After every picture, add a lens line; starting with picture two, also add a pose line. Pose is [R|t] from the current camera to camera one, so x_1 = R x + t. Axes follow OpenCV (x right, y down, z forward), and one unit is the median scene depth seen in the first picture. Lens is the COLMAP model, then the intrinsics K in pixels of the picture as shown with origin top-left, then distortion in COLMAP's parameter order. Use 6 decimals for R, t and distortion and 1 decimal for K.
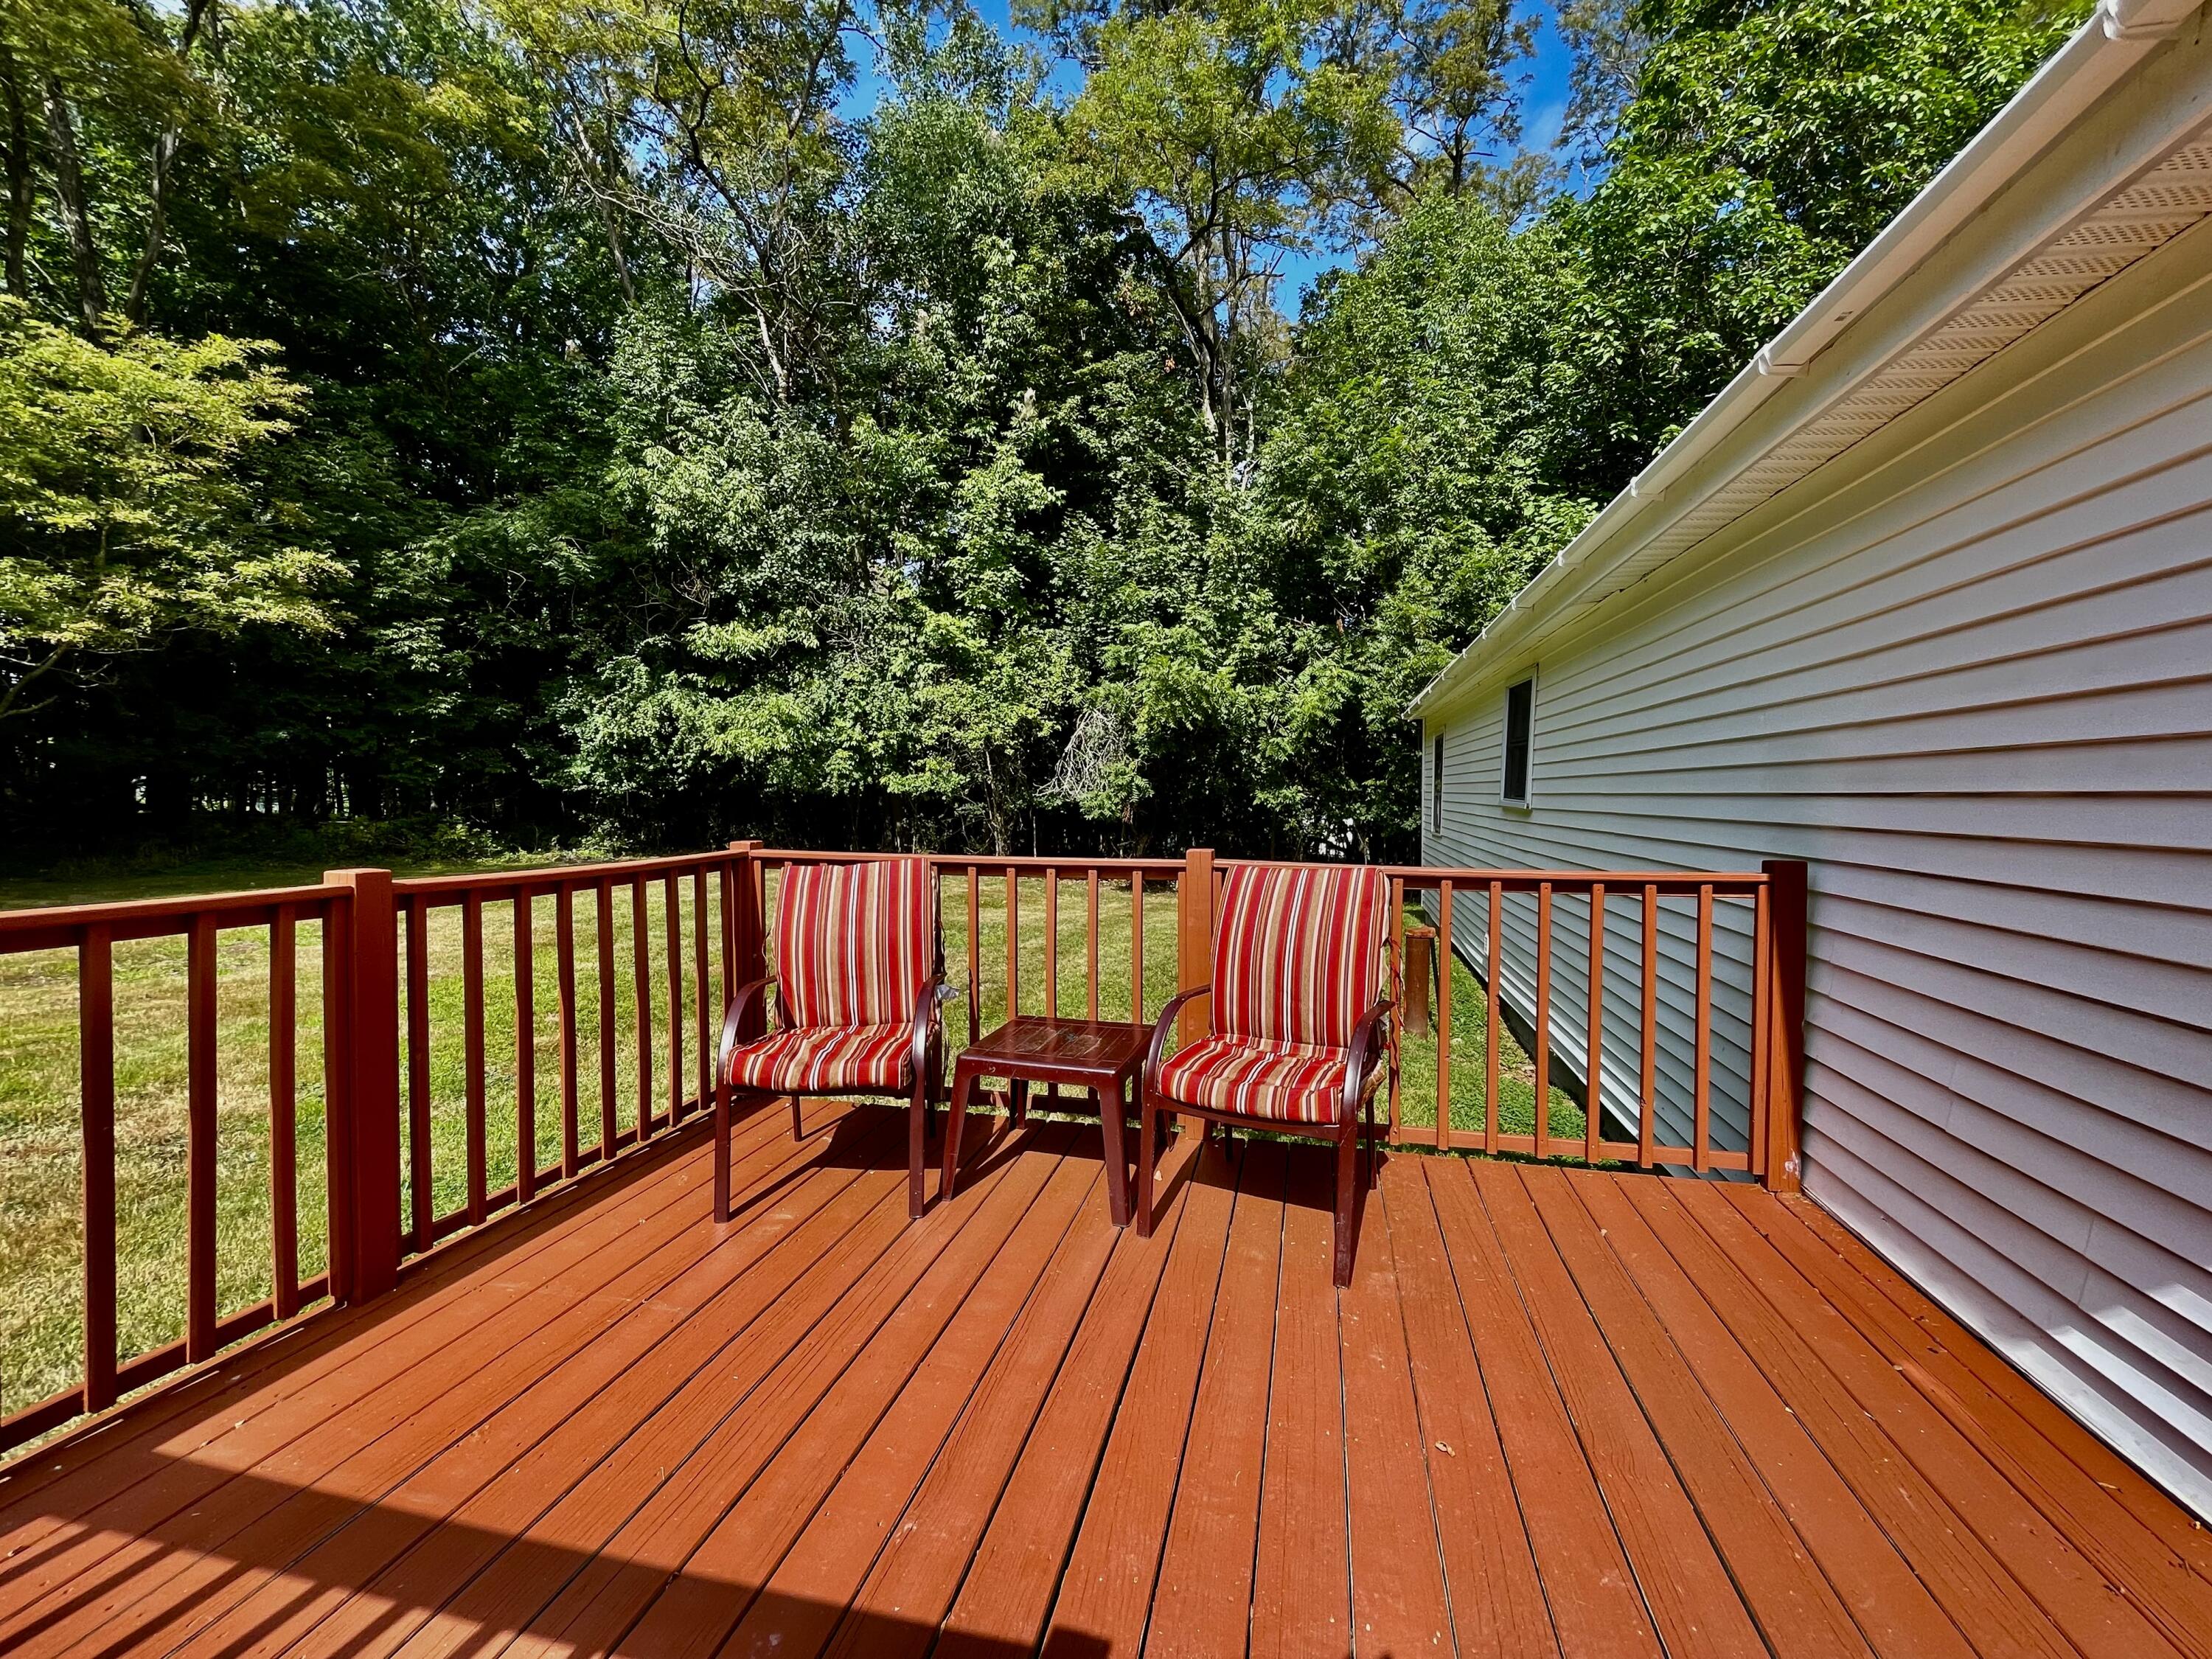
lens RADIAL K [[897.7, 0, 1099.3], [0, 897.7, 818.5], [0, 0, 1]] dist [-0.005435, -0.000700]
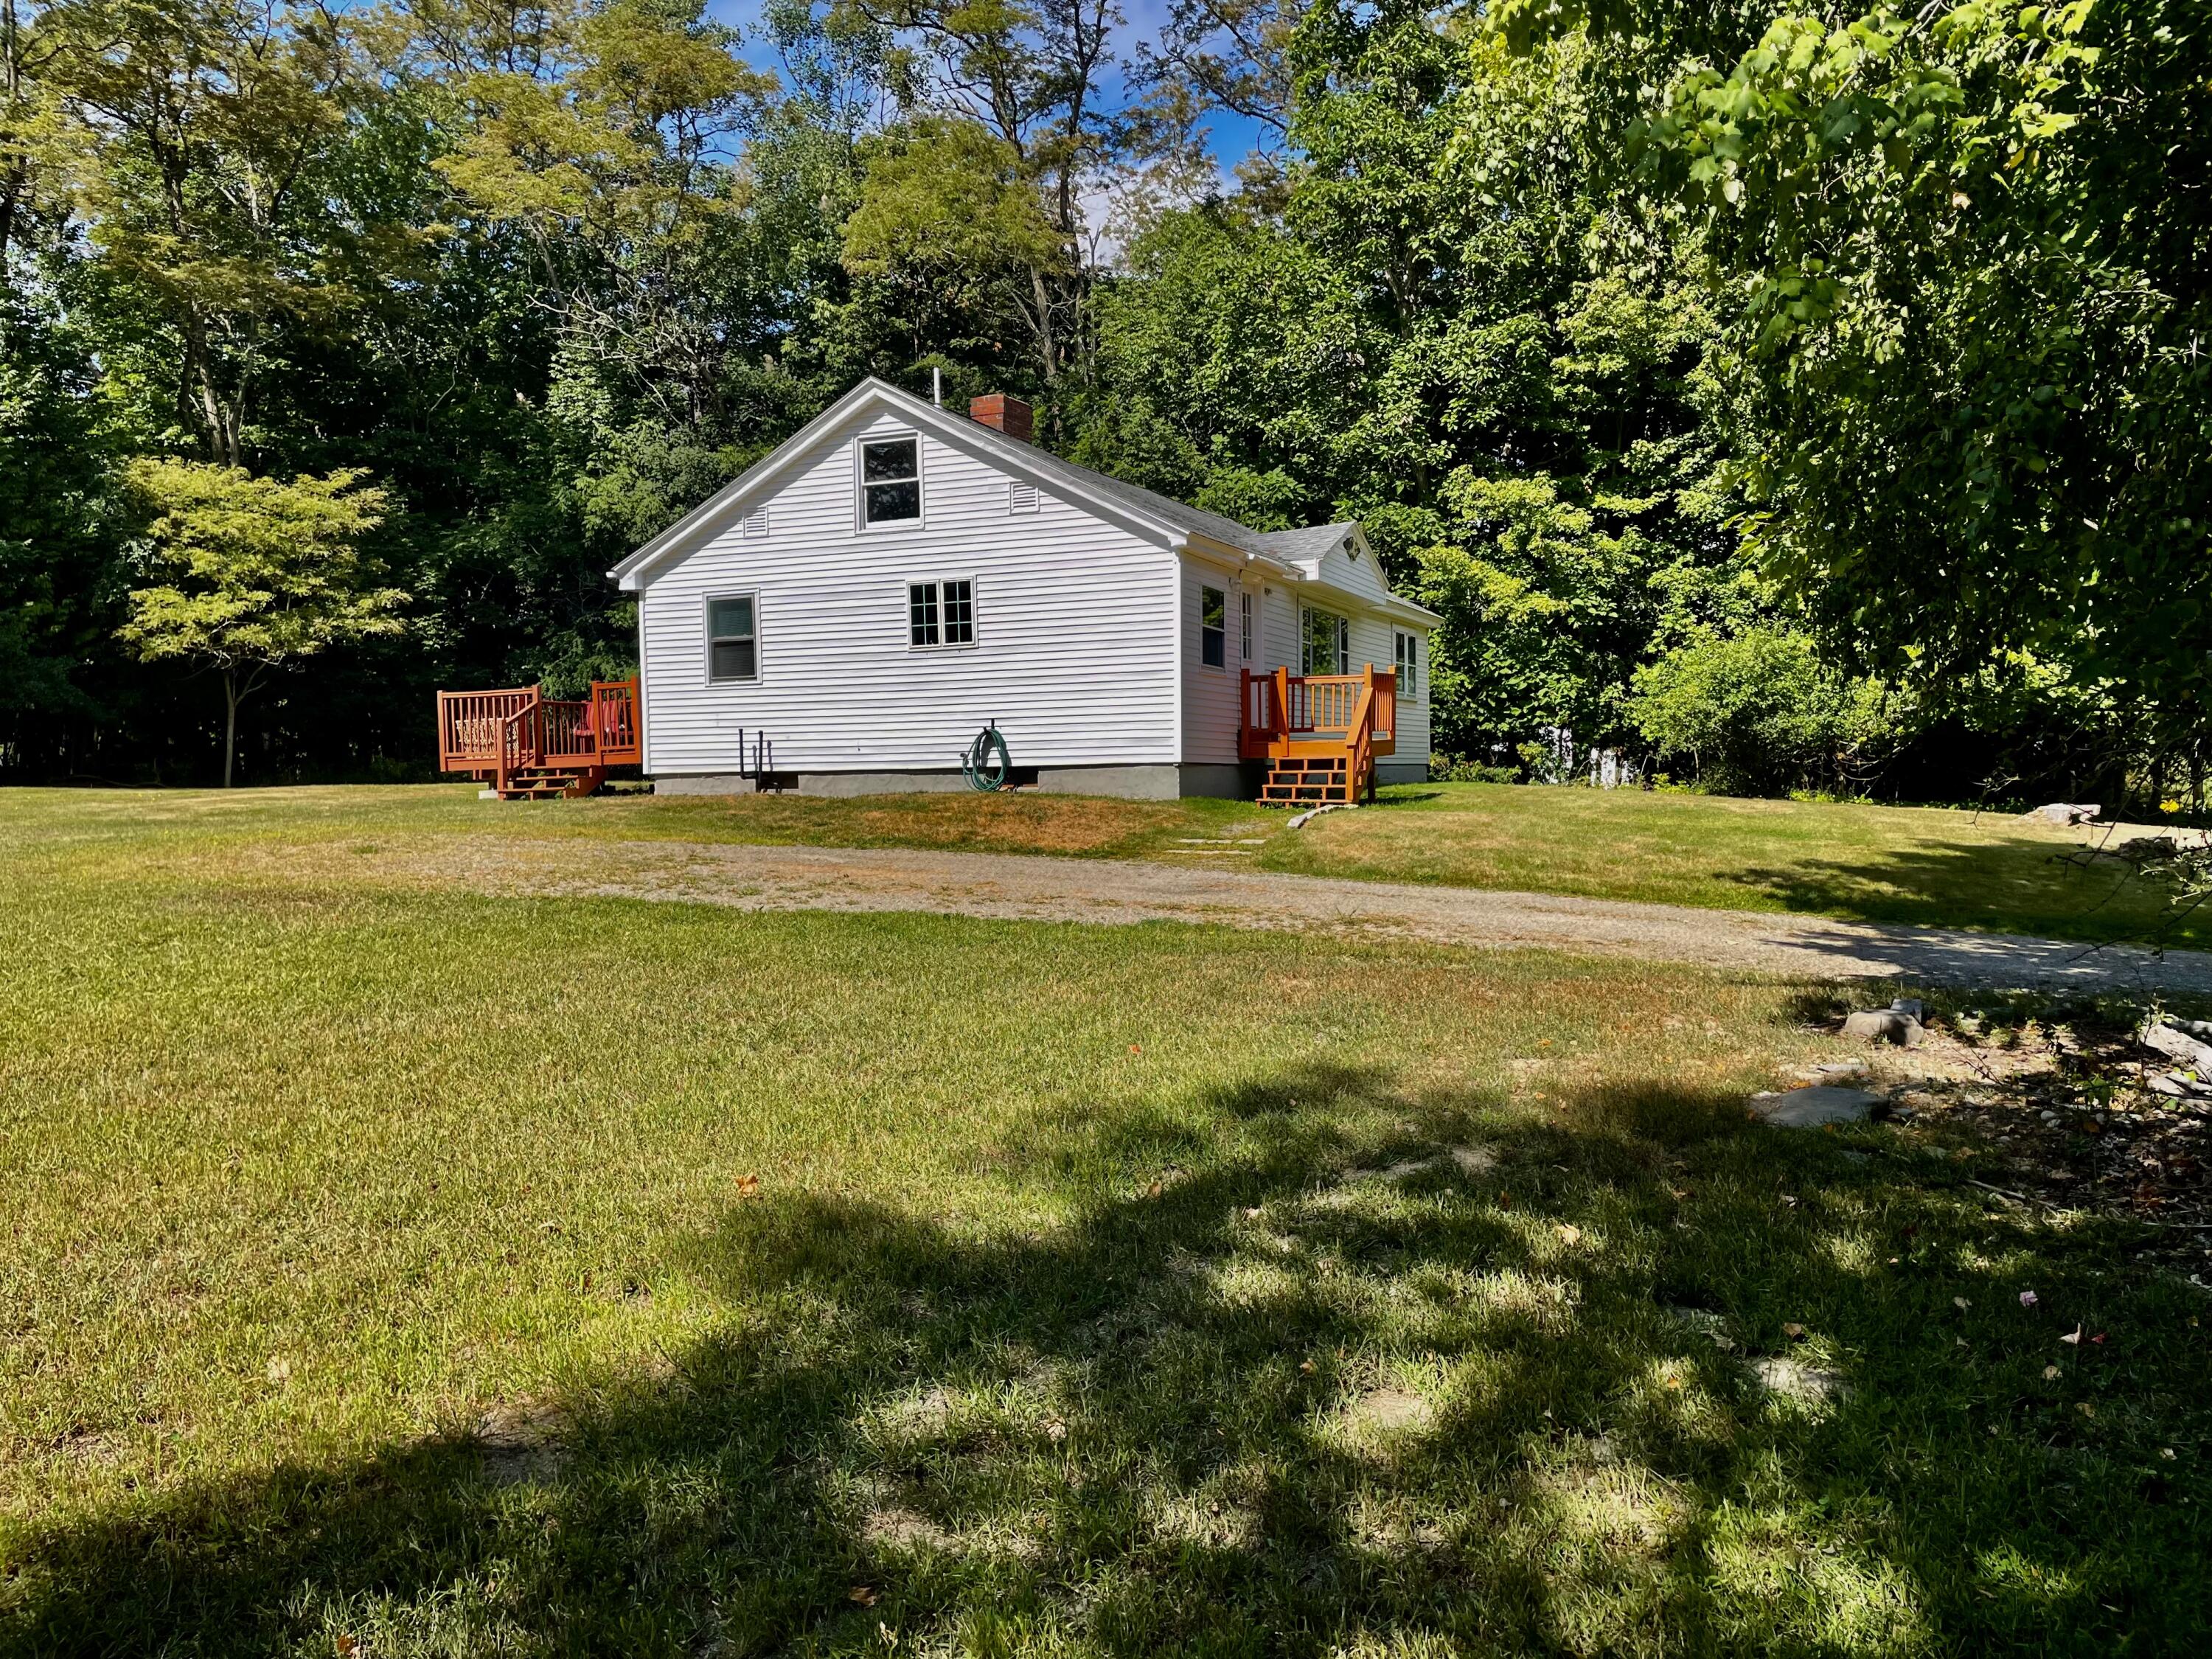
lens RADIAL K [[1659.3, 0, 1111.8], [0, 1659.3, 832.3], [0, 0, 1]] dist [0.014555, 0.002672]
pose [[0.982803, -0.031162, -0.182006, 0.867742], [0.031264, 0.999508, -0.002310, 0.182354], [0.181989, -0.003420, 0.983295, -1.573248]]
